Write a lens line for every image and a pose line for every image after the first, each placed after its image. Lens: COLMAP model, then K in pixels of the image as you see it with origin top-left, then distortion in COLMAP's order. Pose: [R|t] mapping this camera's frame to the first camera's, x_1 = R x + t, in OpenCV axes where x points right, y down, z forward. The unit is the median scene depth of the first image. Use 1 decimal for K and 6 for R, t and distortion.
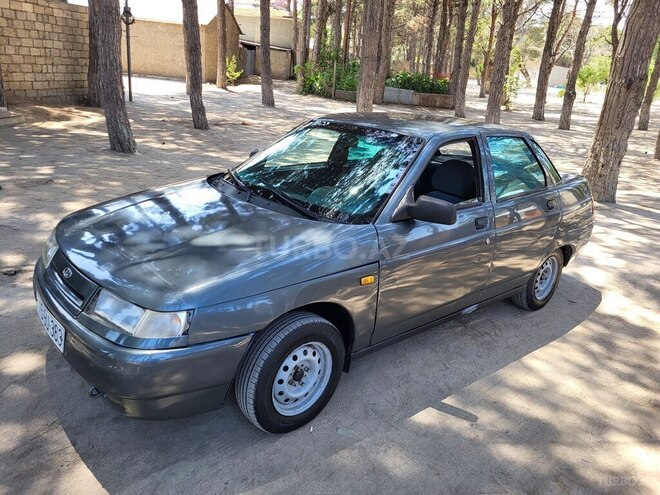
lens RADIAL K [[520.9, 0, 357.5], [0, 520.9, 218.0], [0, 0, 1]] dist [0.064635, -0.059325]
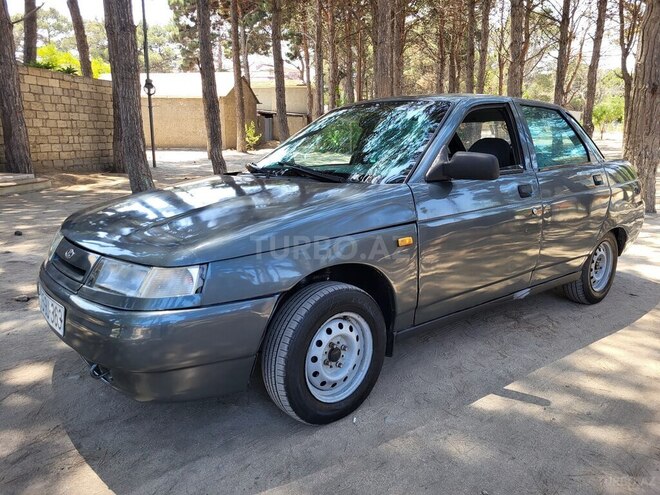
lens RADIAL K [[520.9, 0, 357.5], [0, 520.9, 218.0], [0, 0, 1]] dist [0.064635, -0.059325]
pose [[0.995696, -0.082579, -0.042077, -0.017004], [0.077371, 0.990558, -0.113177, 0.144746], [0.051025, 0.109435, 0.992683, 0.103661]]
